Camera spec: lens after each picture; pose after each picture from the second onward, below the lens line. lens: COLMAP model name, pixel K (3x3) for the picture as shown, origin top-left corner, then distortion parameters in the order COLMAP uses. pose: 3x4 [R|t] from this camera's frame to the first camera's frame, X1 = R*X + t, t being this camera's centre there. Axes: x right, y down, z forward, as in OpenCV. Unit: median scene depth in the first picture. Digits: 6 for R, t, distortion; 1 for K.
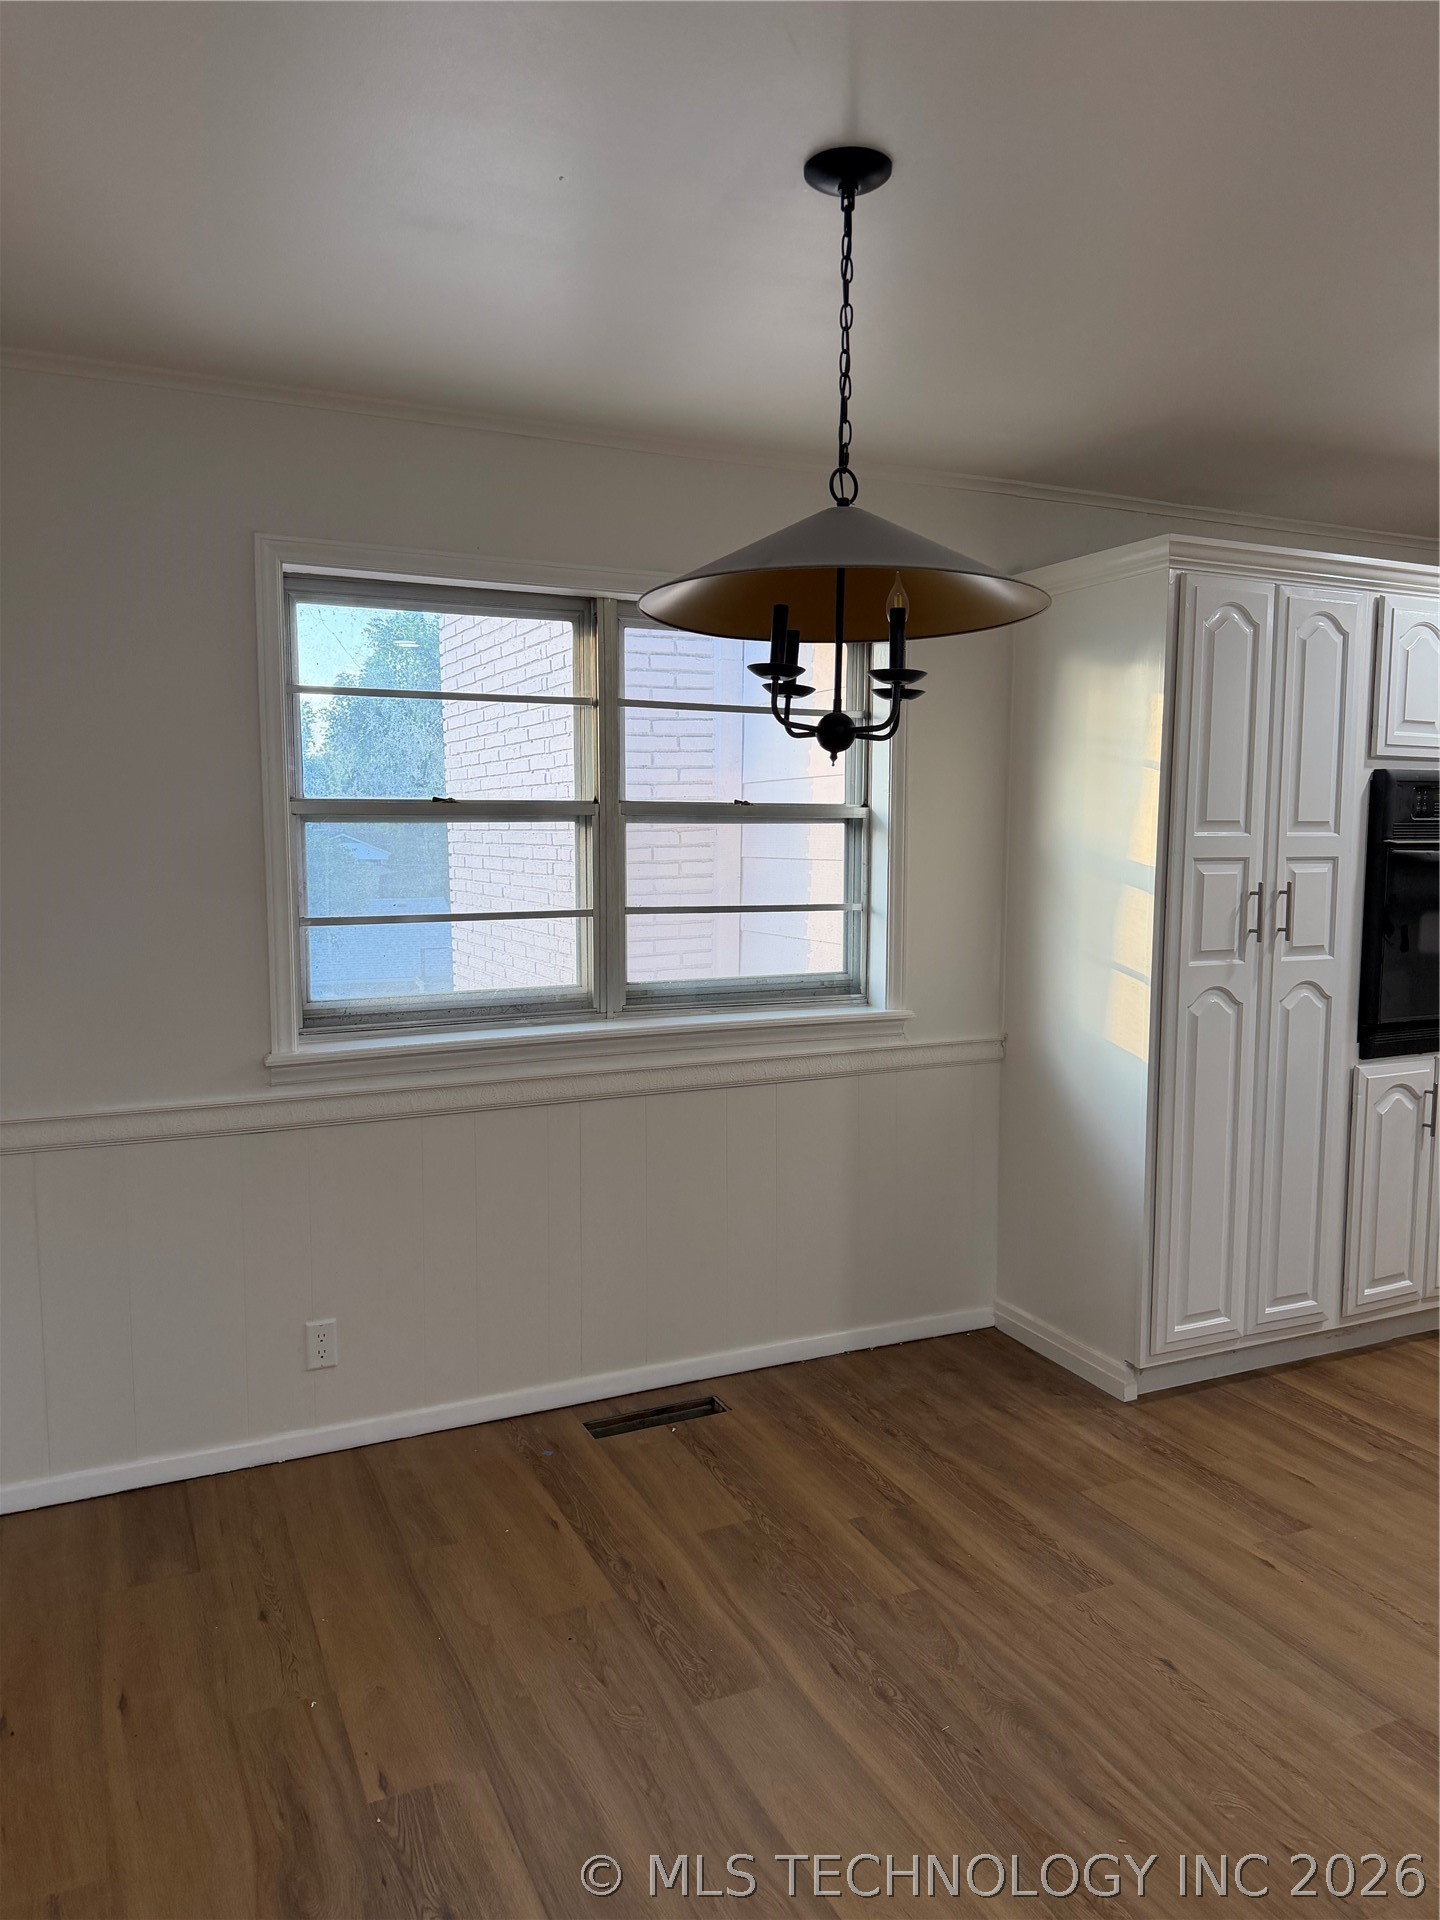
lens RADIAL K [[1362.4, 0, 720.0], [0, 1362.4, 960.0], [0, 0, 1]] dist [0.010234, -0.003246]
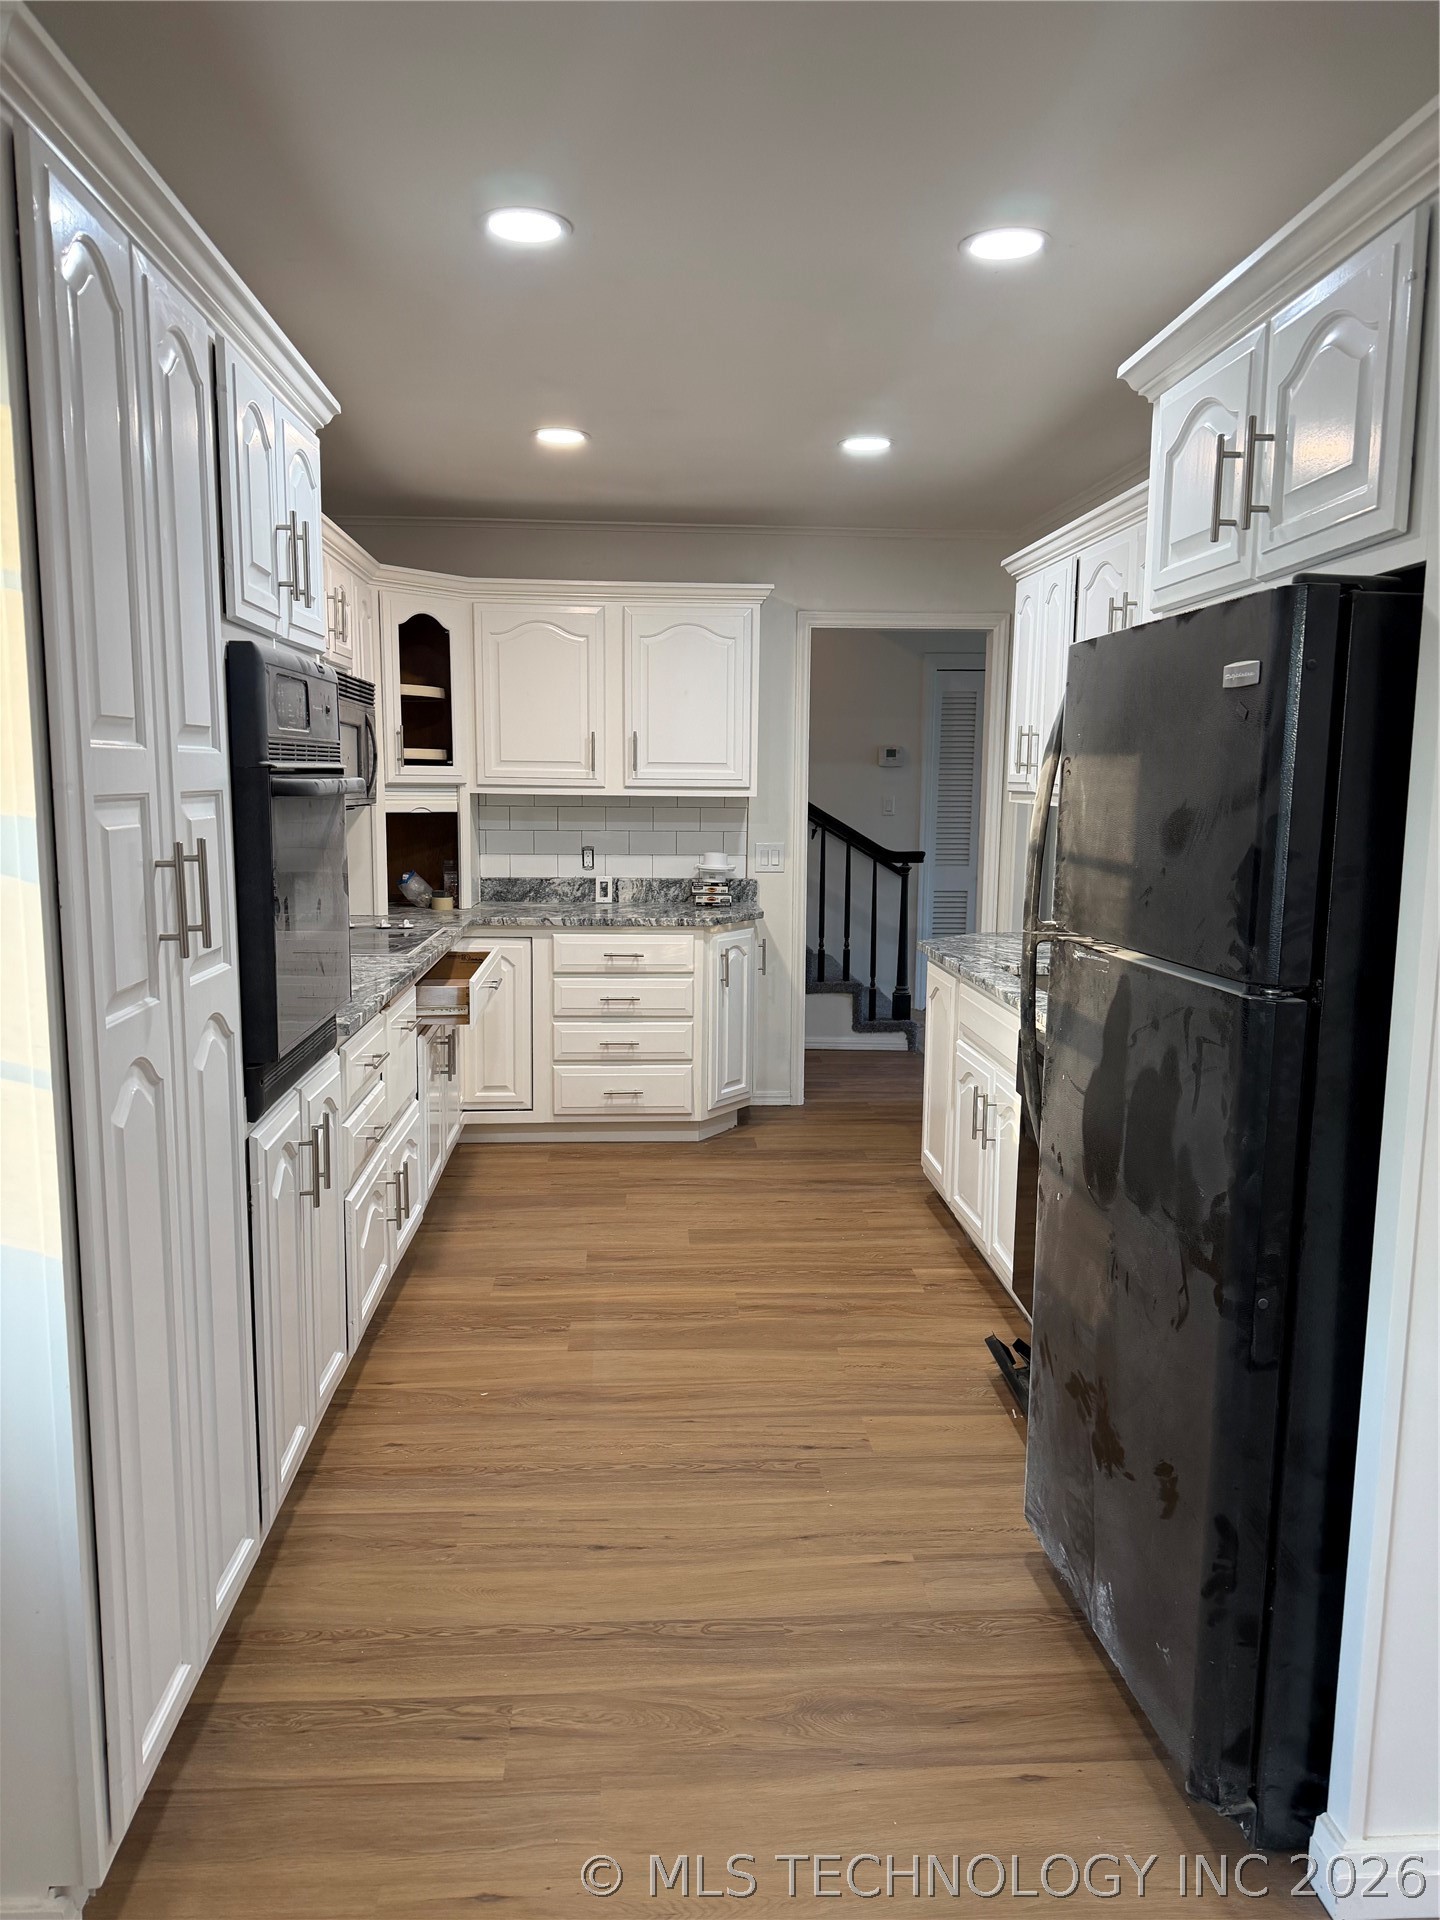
lens RADIAL K [[1362.4, 0, 720.0], [0, 1362.4, 960.0], [0, 0, 1]] dist [0.010234, -0.003246]
pose [[0.359187, -0.127020, 0.924581, -0.011973], [0.075970, 0.991386, 0.106685, -0.052088], [-0.930168, 0.031920, 0.365743, 0.620620]]
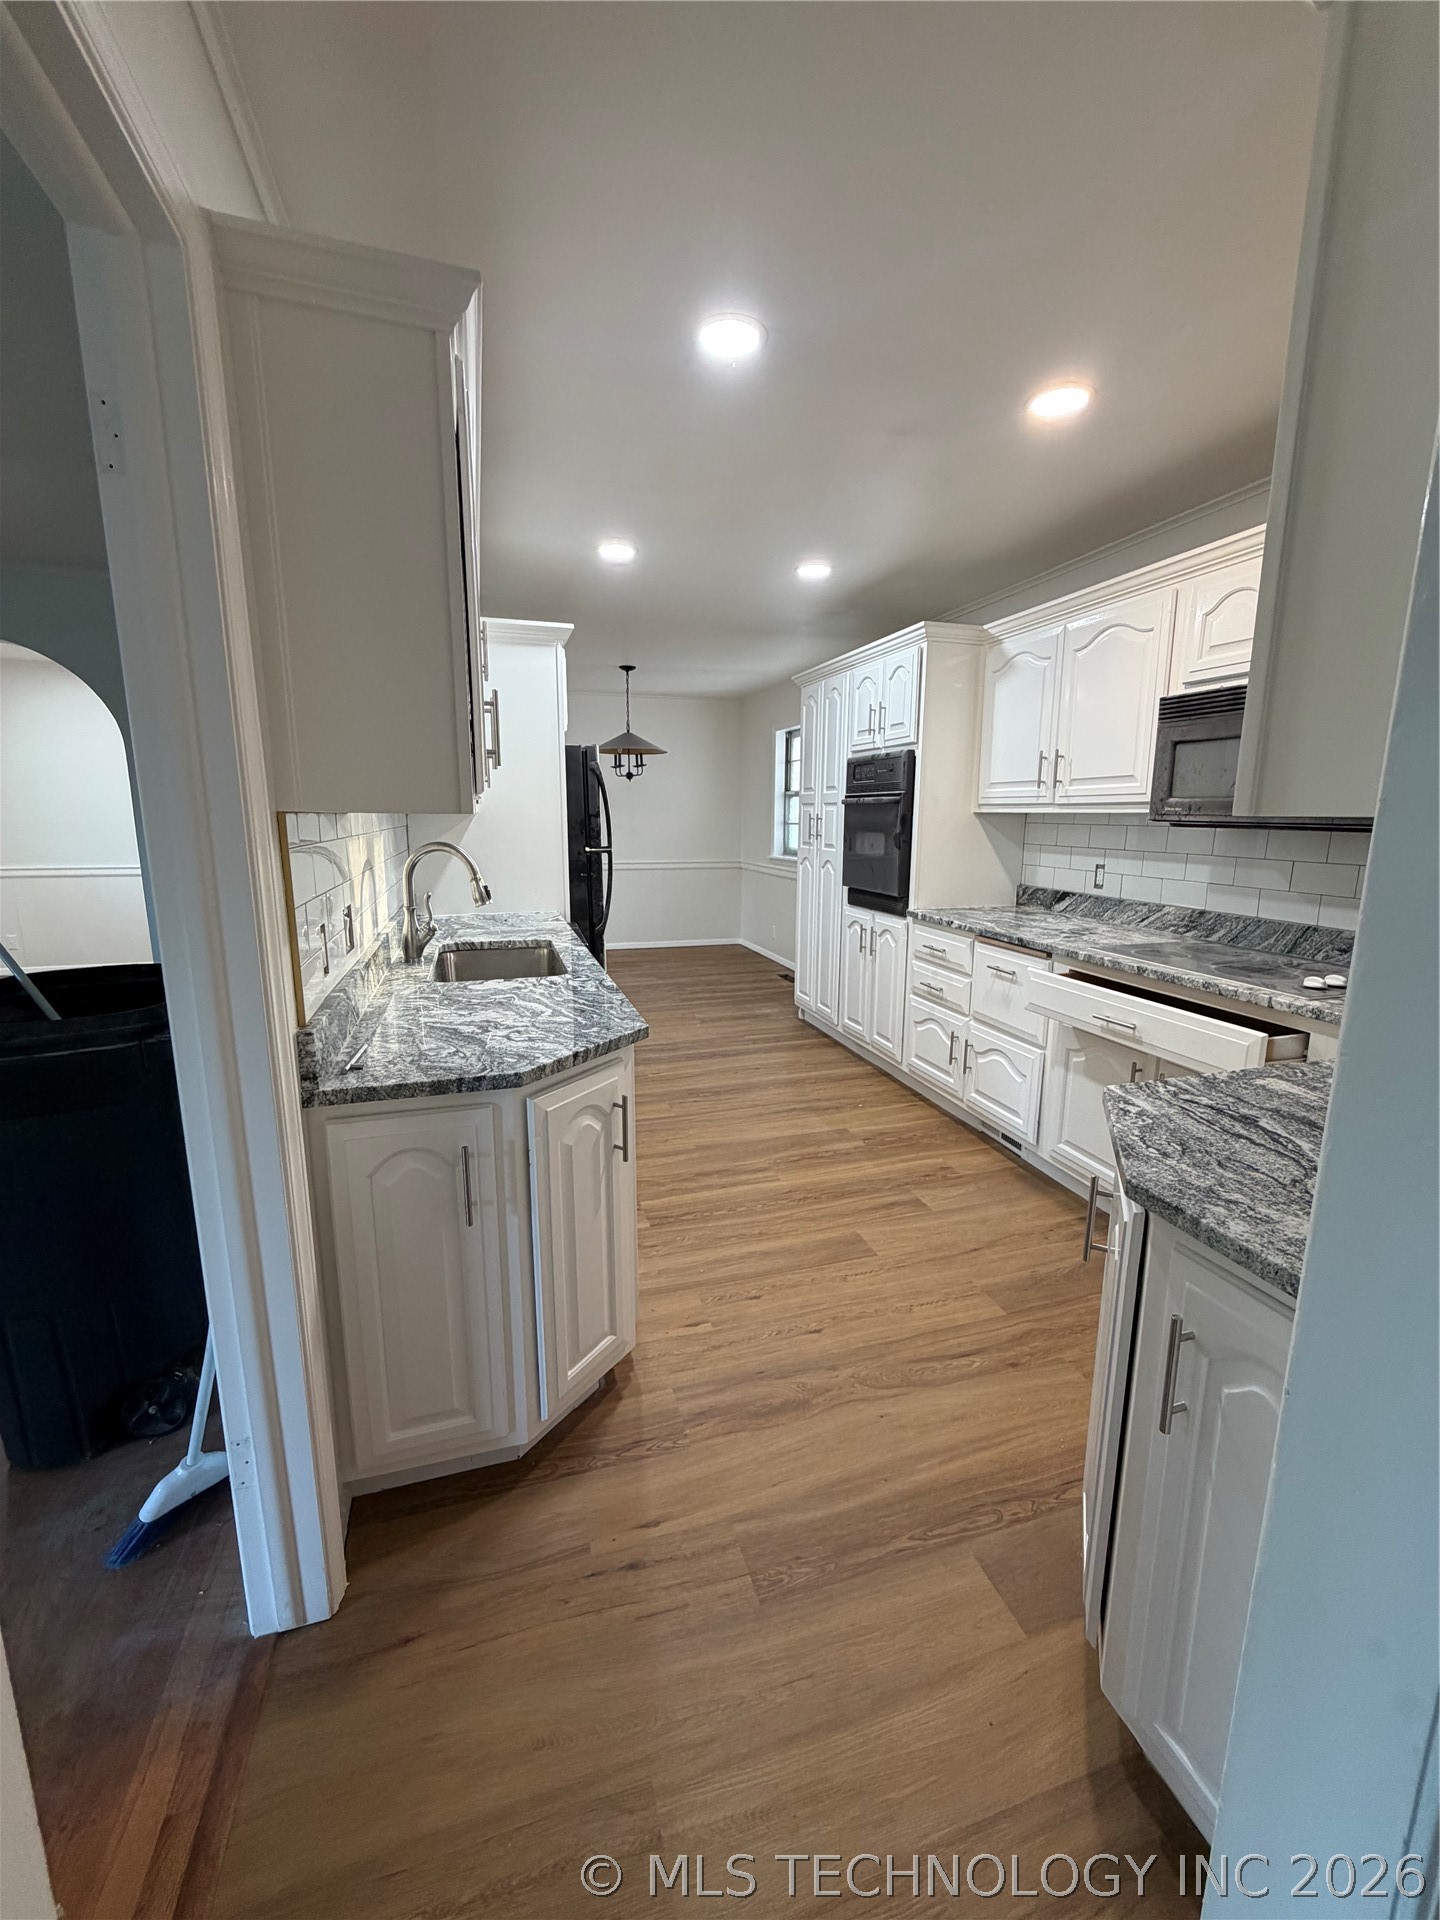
lens RADIAL K [[770.1, 0, 720.6], [0, 770.1, 955.9], [0, 0, 1]] dist [0.001063, -0.000123]
pose [[-0.132778, 0.184693, -0.973786, 1.734980], [-0.090294, 0.976145, 0.197453, -0.063465], [0.987024, 0.114144, -0.112934, 1.018469]]
